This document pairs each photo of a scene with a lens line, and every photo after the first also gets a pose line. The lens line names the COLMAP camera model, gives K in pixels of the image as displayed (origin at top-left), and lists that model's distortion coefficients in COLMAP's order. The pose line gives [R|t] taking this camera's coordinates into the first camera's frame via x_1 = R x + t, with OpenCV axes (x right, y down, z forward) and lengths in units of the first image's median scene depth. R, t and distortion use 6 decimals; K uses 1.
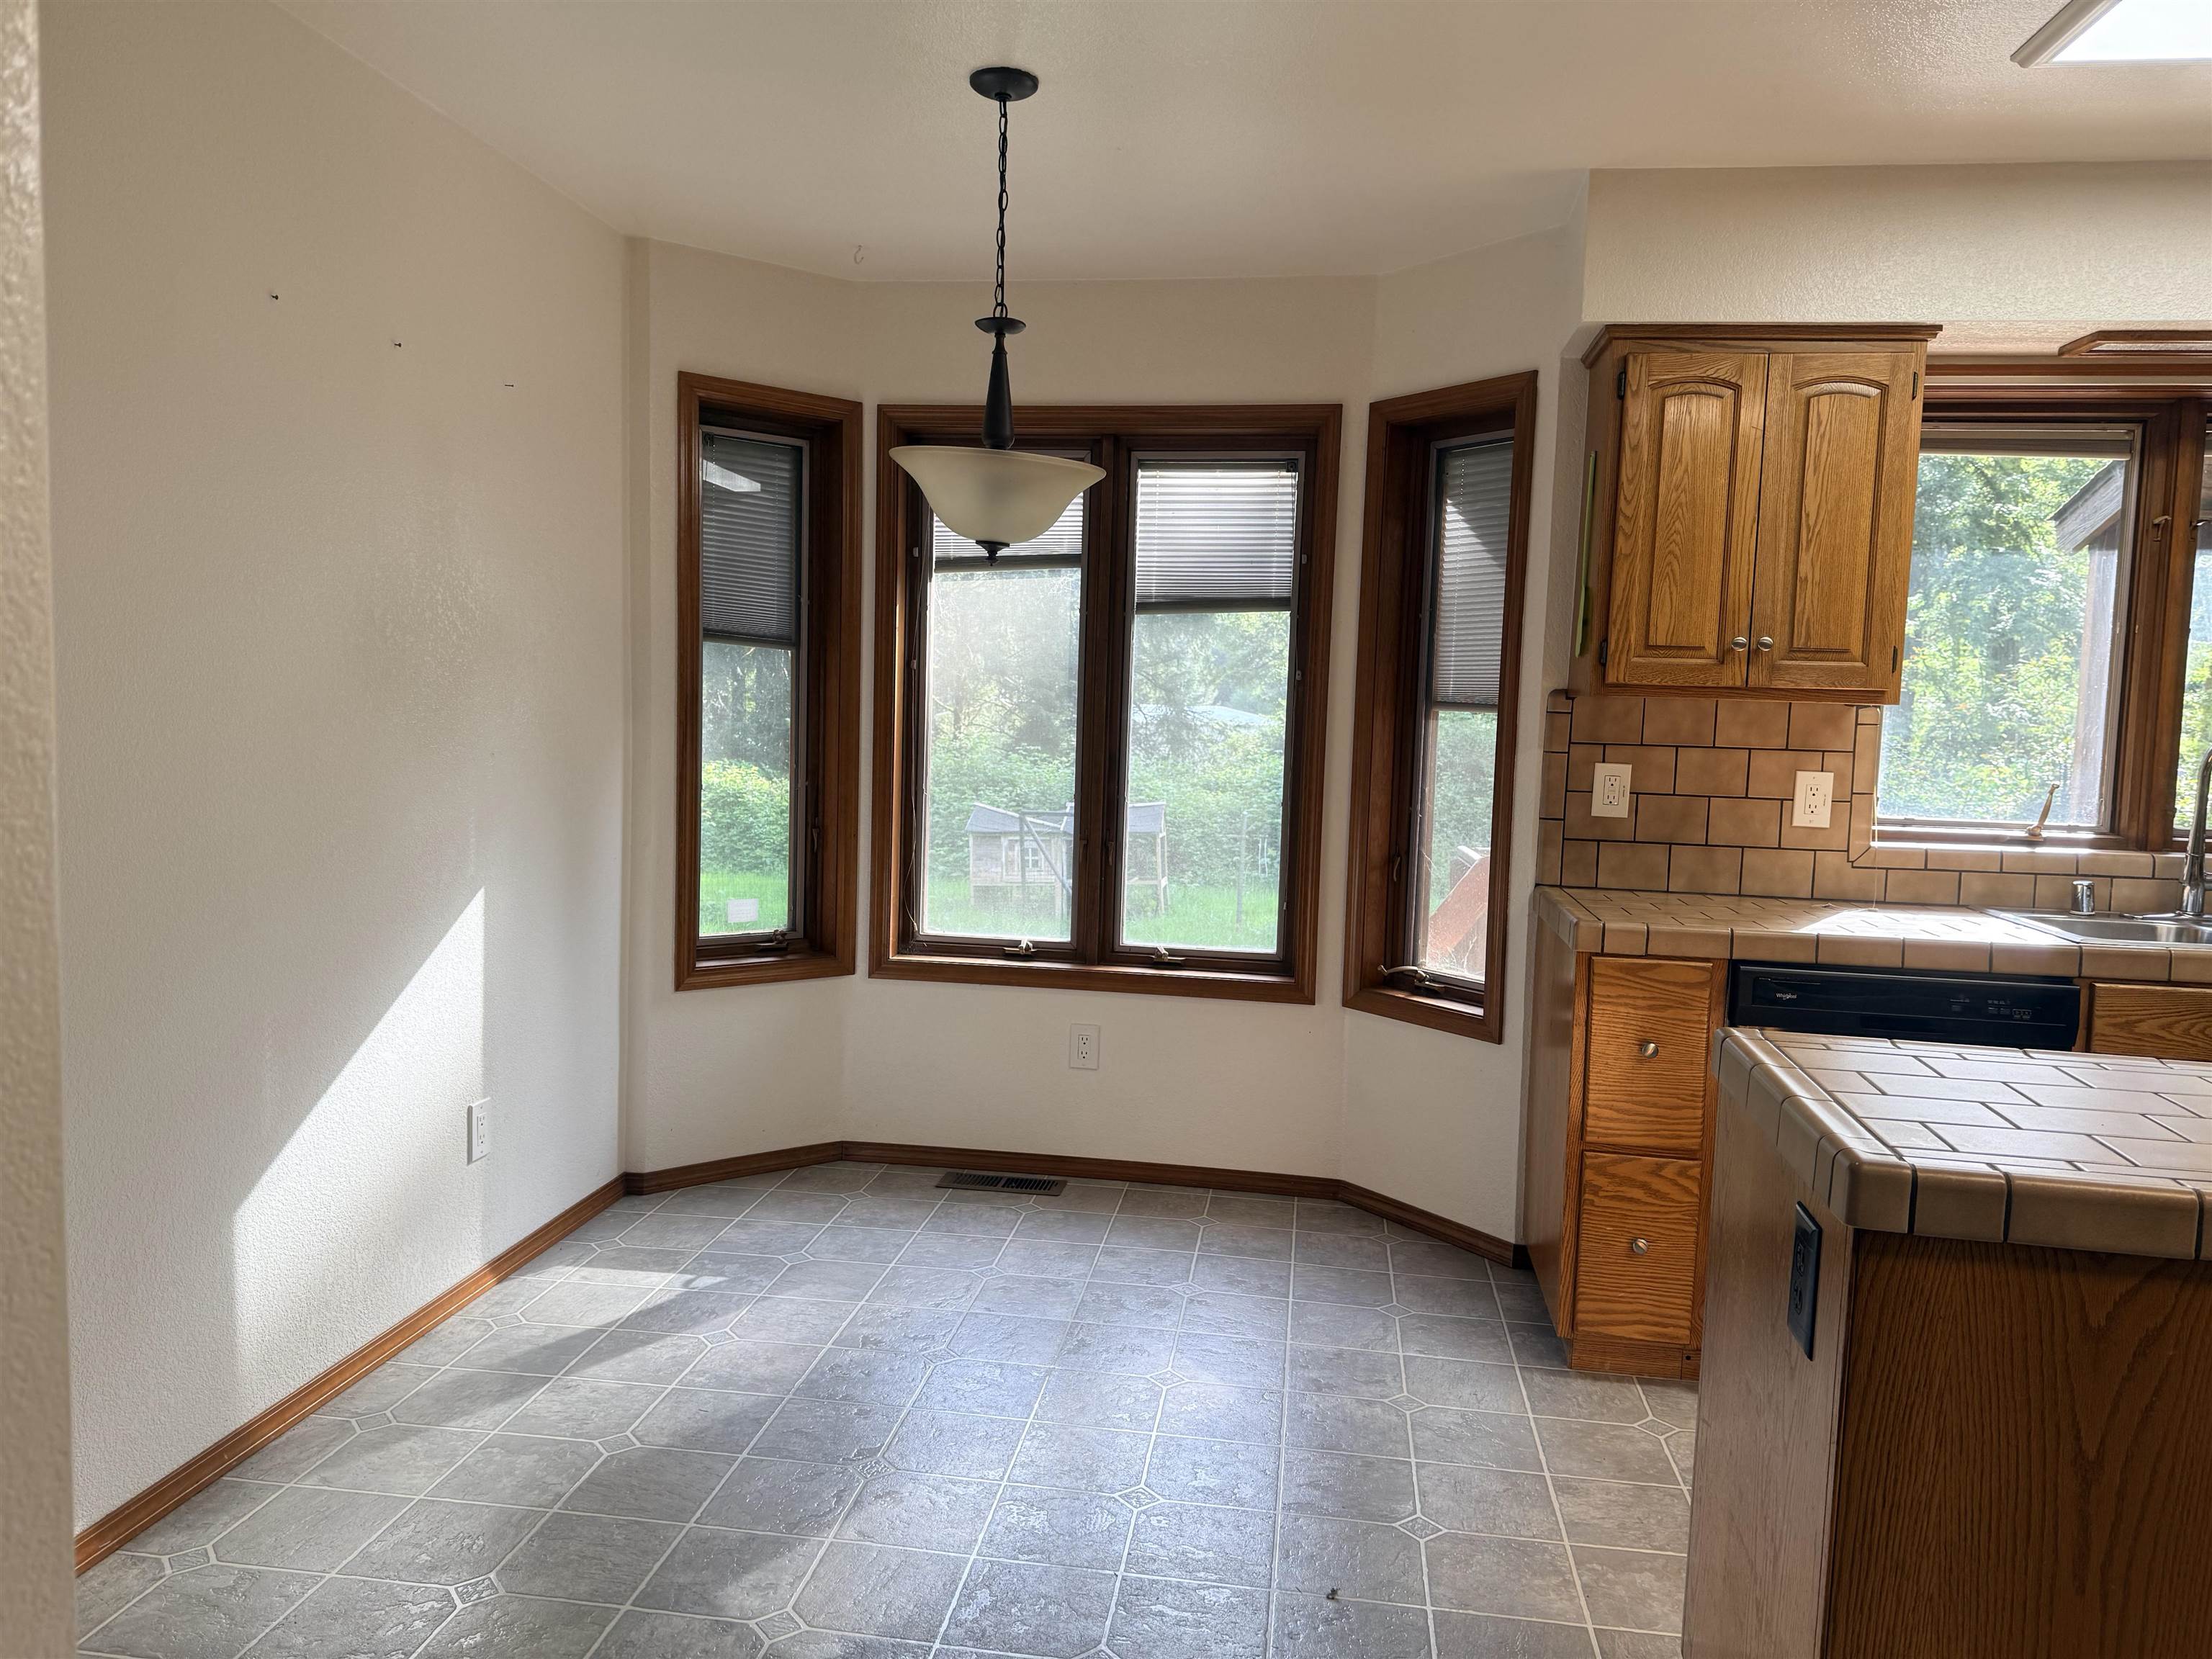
lens RADIAL K [[1555.9, 0, 1099.9], [0, 1555.9, 831.0], [0, 0, 1]] dist [0.010188, 0.003180]
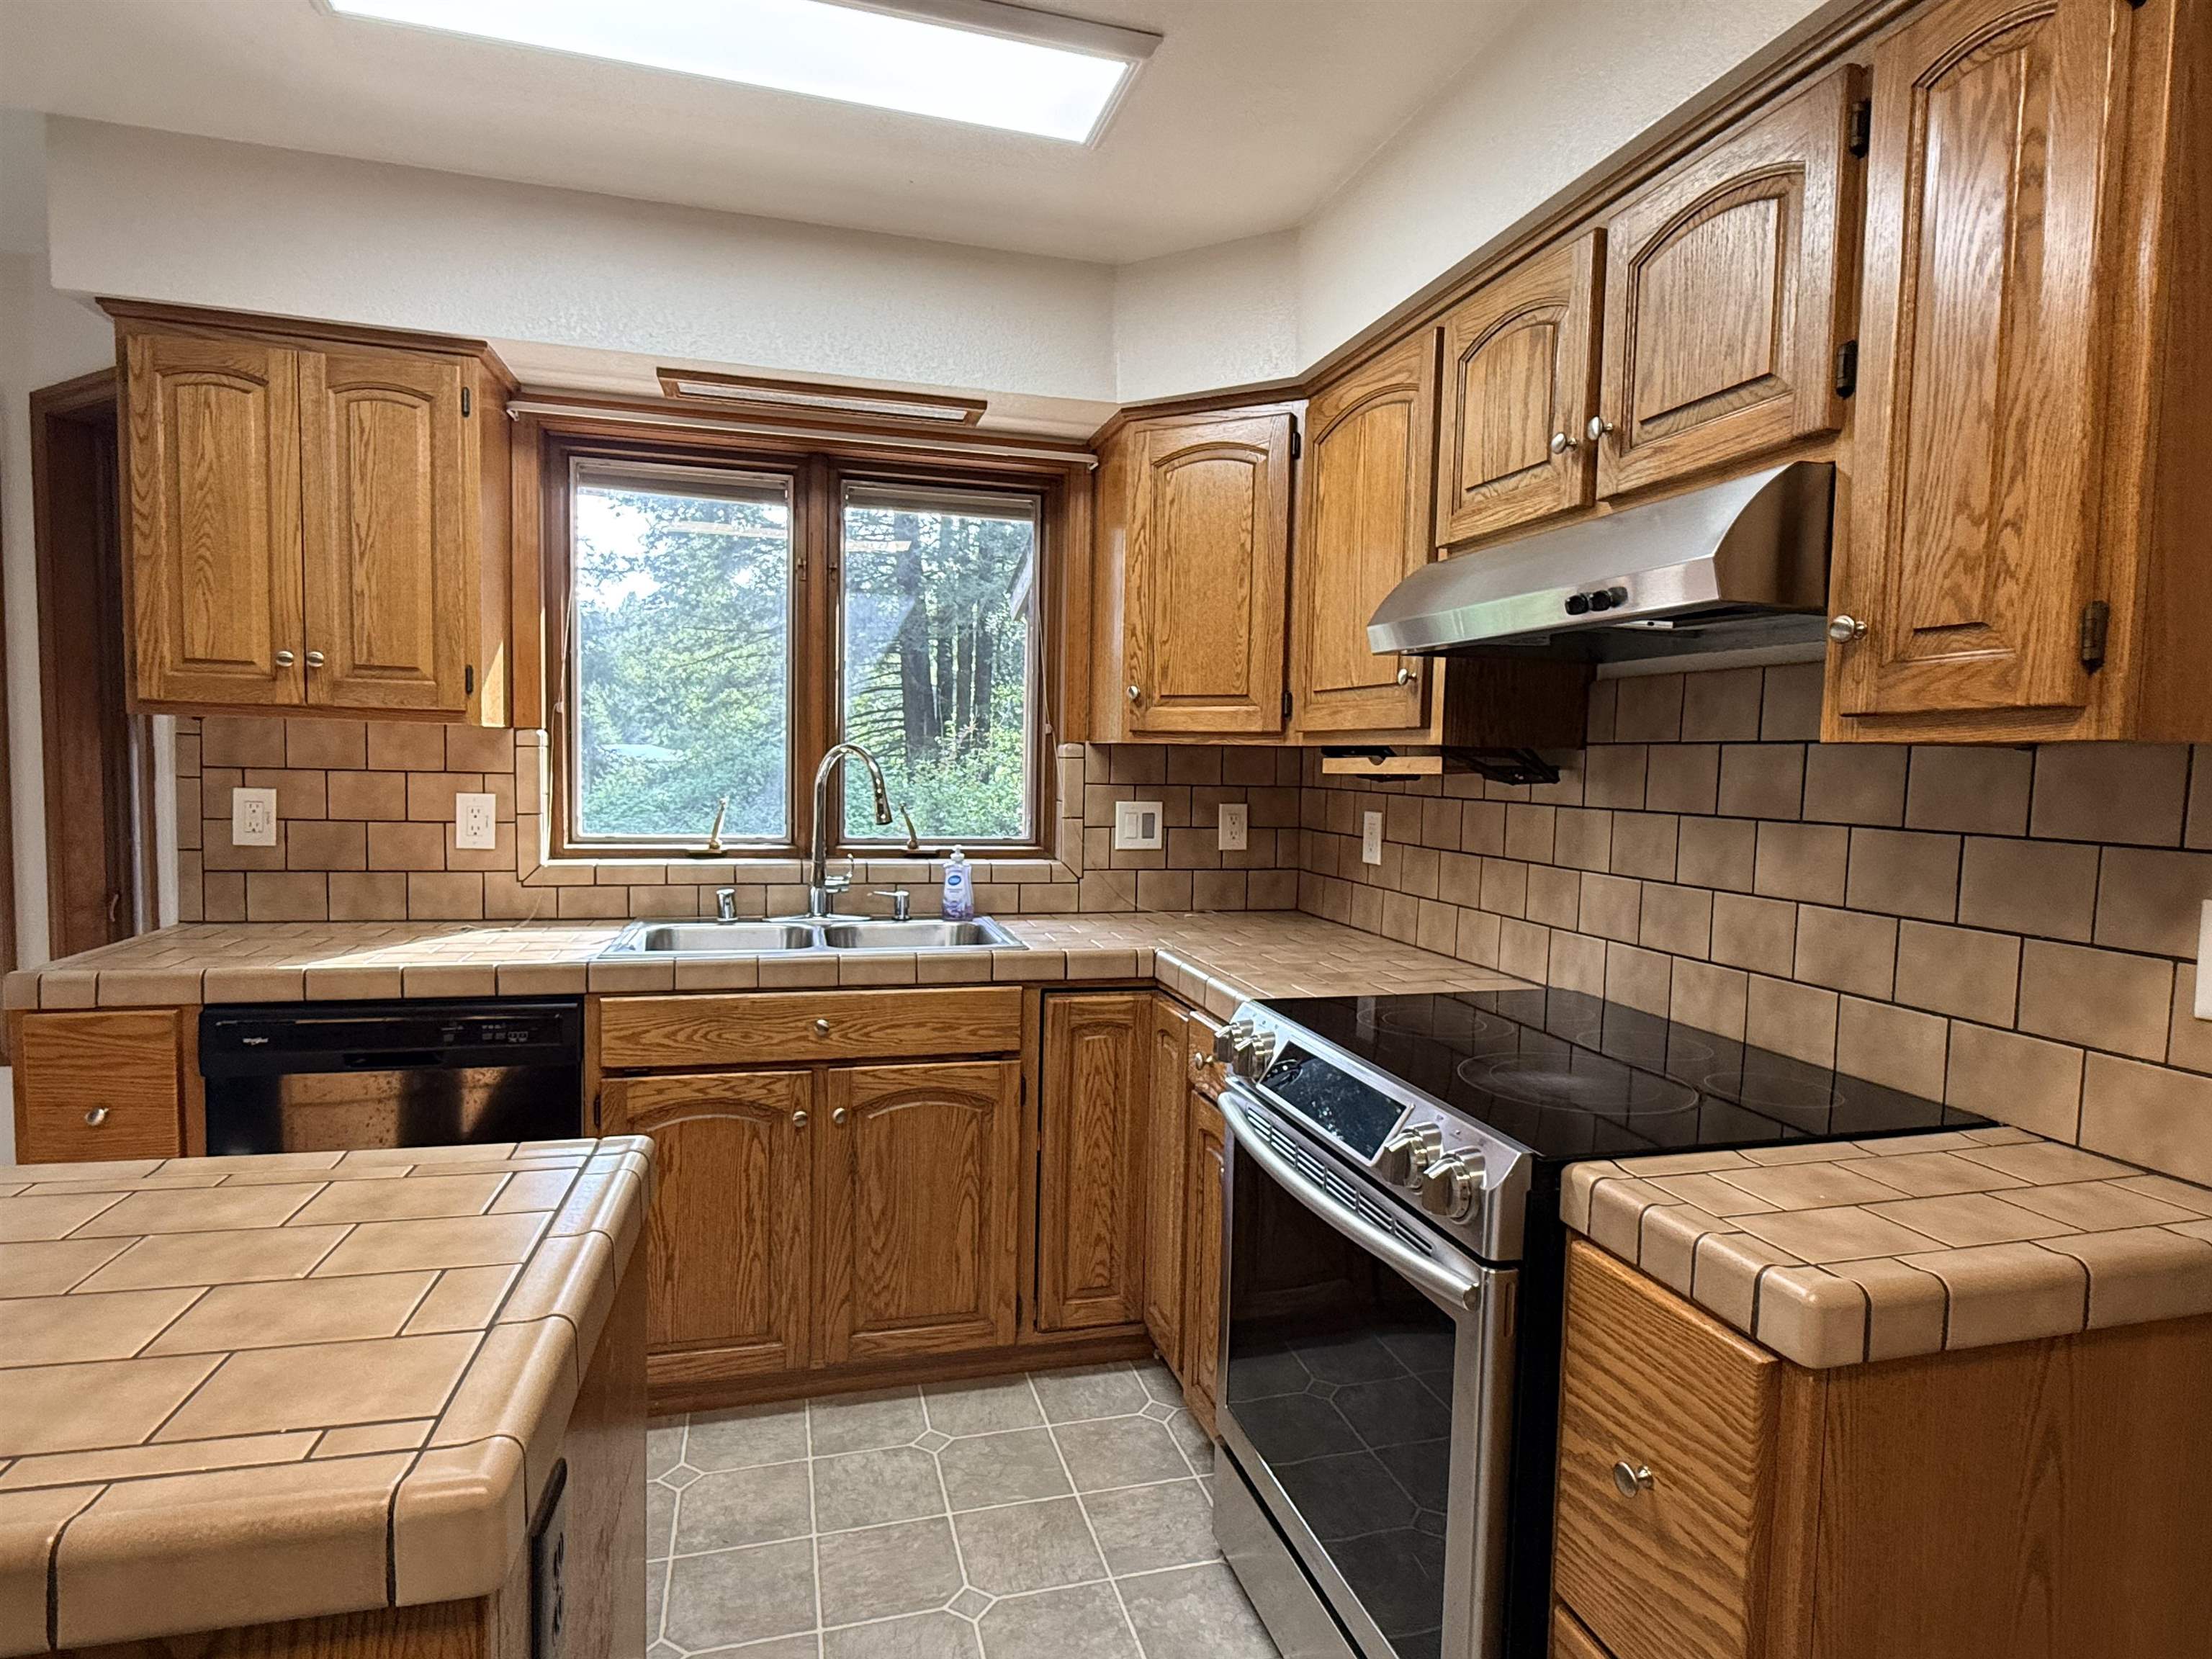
lens RADIAL K [[1190.4, 0, 1109.2], [0, 1190.4, 827.1], [0, 0, 1]] dist [0.002156, -0.000595]
pose [[0.908666, -0.030409, 0.416414, 0.557242], [0.035148, 0.999375, -0.003717, 0.001066], [-0.416041, 0.018014, 0.909167, 0.146242]]
